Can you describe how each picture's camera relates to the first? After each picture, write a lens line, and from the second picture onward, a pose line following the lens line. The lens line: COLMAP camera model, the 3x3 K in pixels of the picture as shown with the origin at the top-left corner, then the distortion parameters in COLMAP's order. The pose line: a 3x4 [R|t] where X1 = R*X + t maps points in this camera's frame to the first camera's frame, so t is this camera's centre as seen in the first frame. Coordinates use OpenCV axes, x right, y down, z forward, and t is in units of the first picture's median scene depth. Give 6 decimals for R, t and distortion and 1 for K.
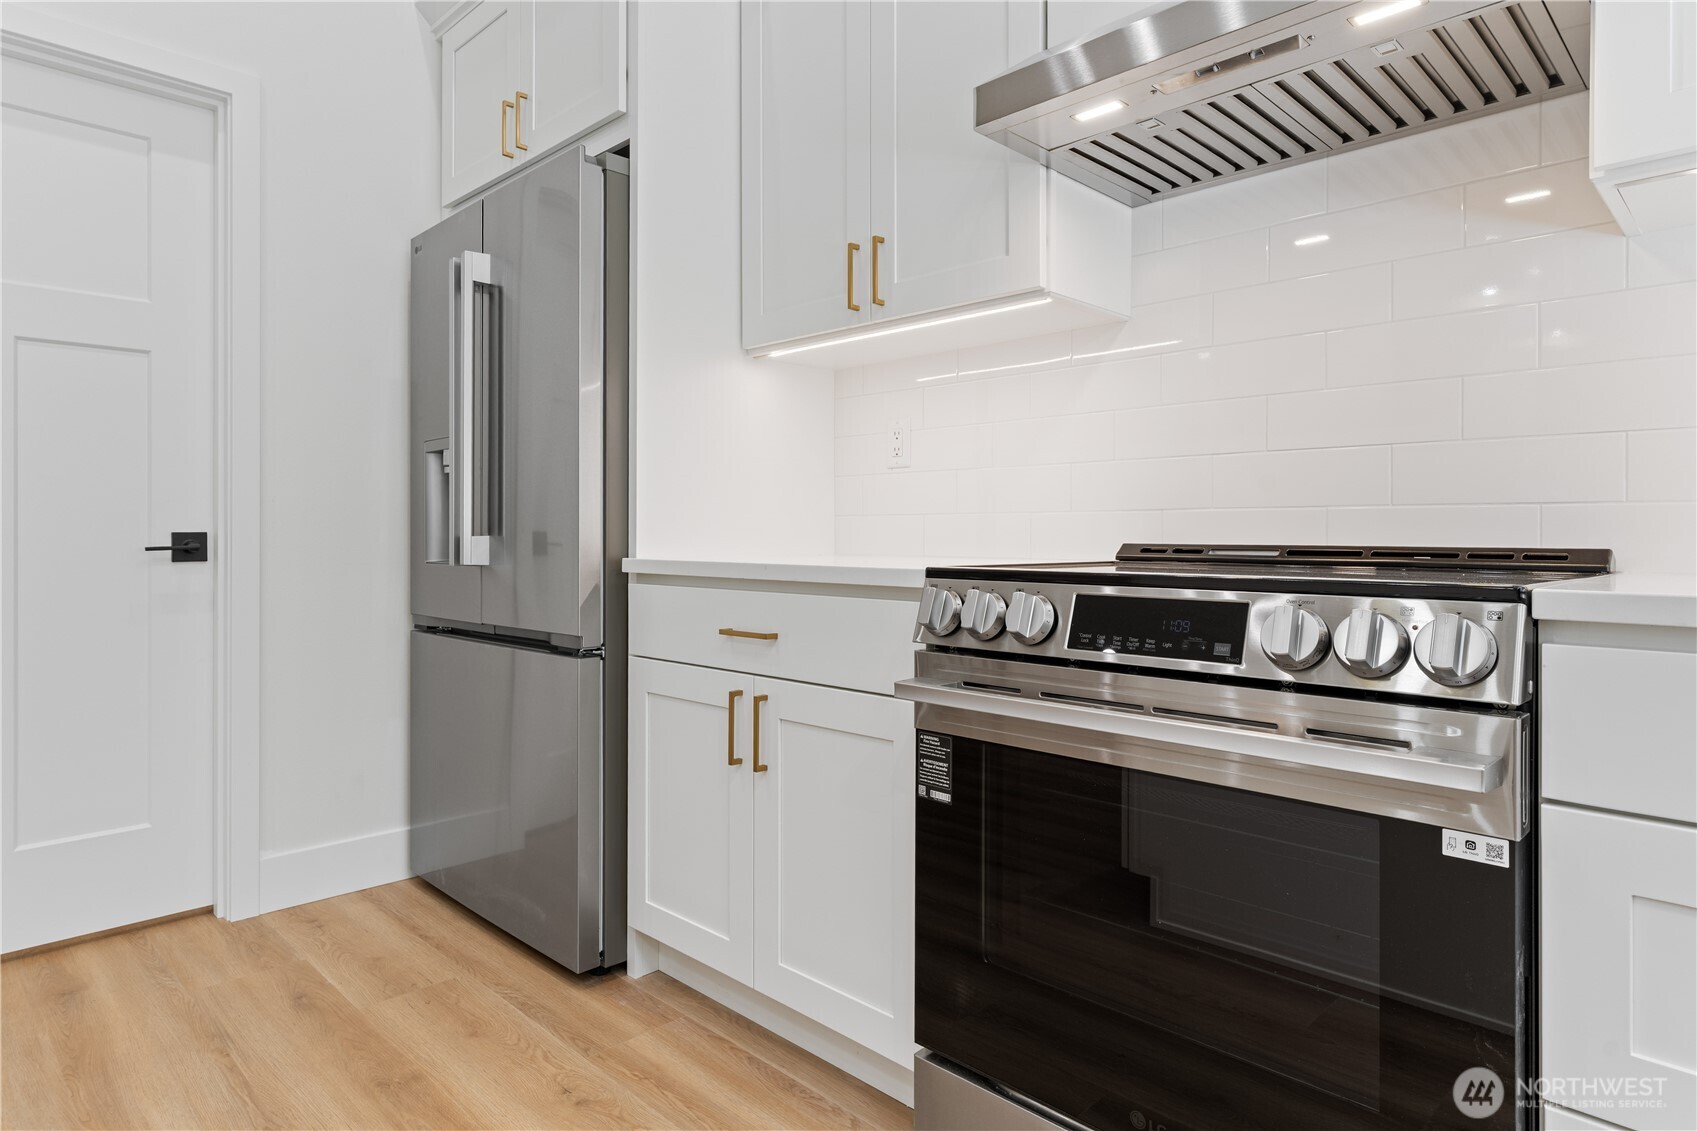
lens RADIAL K [[966.9, 0, 841.5], [0, 966.9, 531.6], [0, 0, 1]] dist [0.006784, 0.001082]
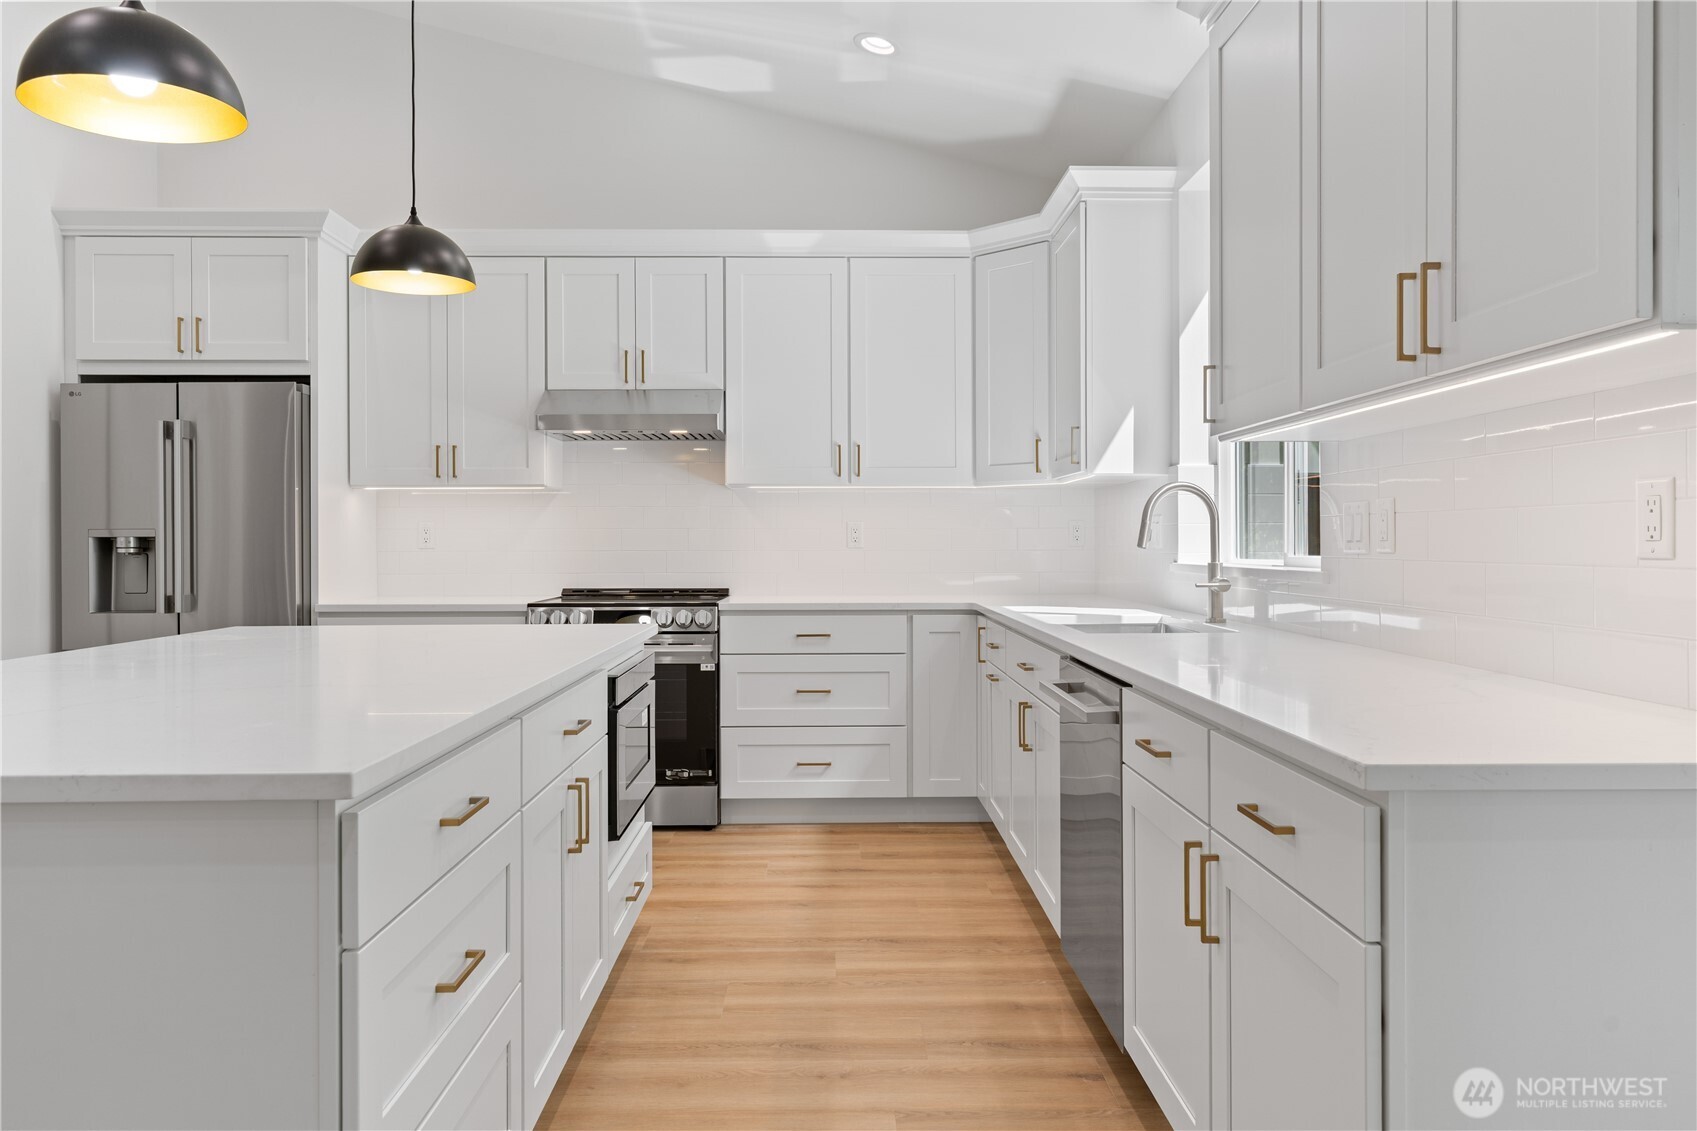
lens RADIAL K [[1172.6, 0, 852.1], [0, 1172.6, 555.5], [0, 0, 1]] dist [-0.006983, 0.000211]
pose [[0.695536, -0.013105, 0.718372, -2.314612], [0.001426, 0.999857, 0.016859, -0.211333], [-0.718490, -0.010702, 0.695455, -2.689034]]
